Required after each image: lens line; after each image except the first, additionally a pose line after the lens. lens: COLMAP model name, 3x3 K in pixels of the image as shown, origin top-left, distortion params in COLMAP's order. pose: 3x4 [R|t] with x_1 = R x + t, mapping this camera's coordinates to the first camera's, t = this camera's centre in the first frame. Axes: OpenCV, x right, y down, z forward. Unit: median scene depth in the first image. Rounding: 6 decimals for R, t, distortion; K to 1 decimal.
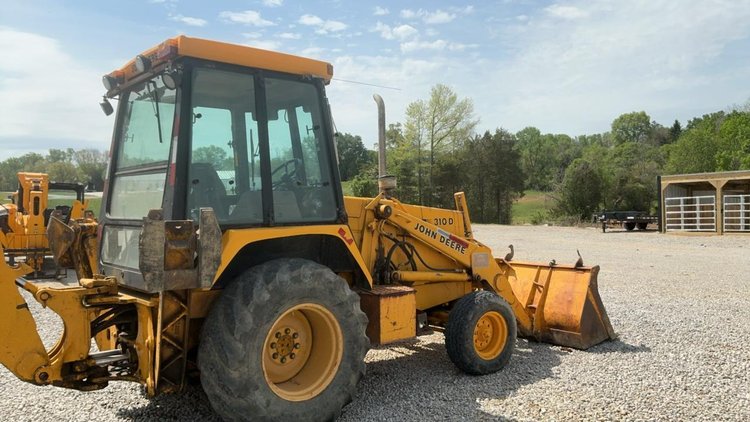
lens RADIAL K [[592.3, 0, 373.9], [0, 592.3, 208.9], [0, 0, 1]] dist [0.085226, -0.156998]
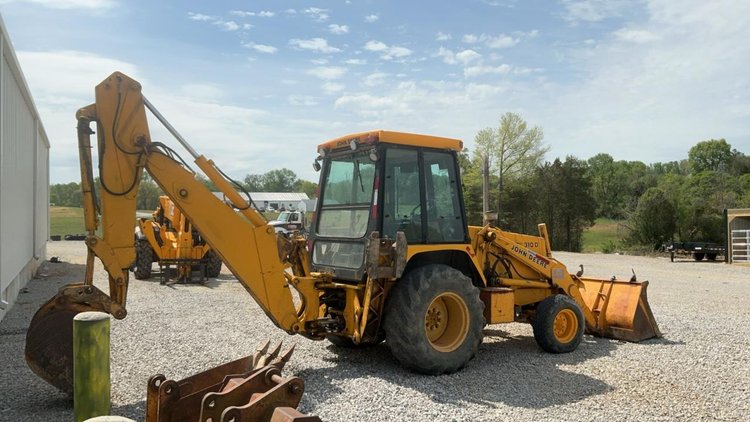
lens RADIAL K [[592.3, 0, 367.7], [0, 592.3, 215.4], [0, 0, 1]] dist [0.085226, -0.156998]
pose [[0.993532, 0.021642, -0.111474, -0.131991], [-0.024803, 0.999326, -0.027049, -0.000154], [0.110814, 0.029639, 0.993399, -0.525601]]
